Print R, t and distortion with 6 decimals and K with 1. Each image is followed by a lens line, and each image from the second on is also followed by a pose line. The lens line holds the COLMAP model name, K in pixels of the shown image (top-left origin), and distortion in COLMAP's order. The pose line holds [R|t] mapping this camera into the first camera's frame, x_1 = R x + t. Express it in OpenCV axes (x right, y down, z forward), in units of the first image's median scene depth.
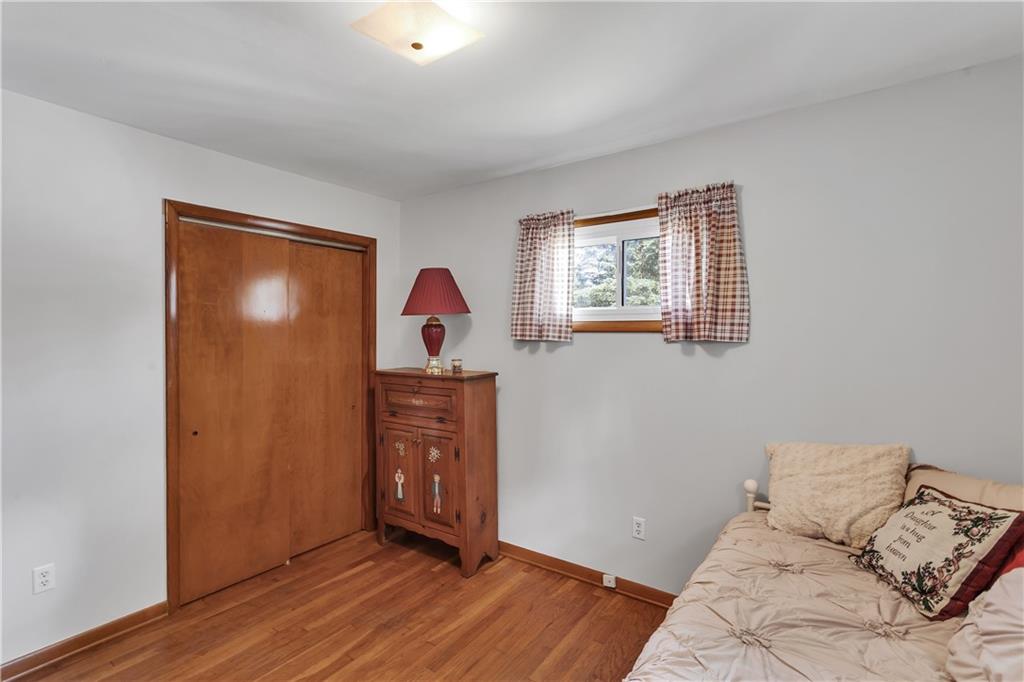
lens RADIAL K [[485.7, 0, 507.1], [0, 485.7, 339.5], [0, 0, 1]] dist [0.002866, -0.000031]
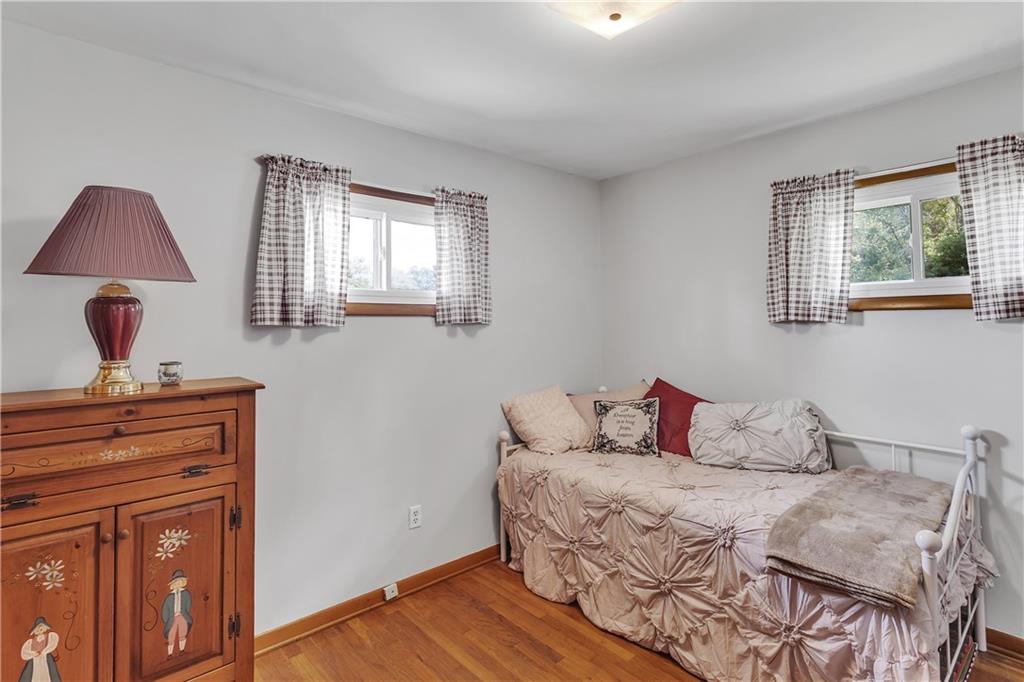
lens RADIAL K [[513.1, 0, 512.9], [0, 513.1, 302.4], [0, 0, 1]] dist [0.001213, 0.000363]
pose [[0.224997, 0.036088, 0.973691, -0.648335], [0.020541, 0.998916, -0.041769, 0.005344], [-0.974143, 0.029398, 0.224012, 0.522320]]
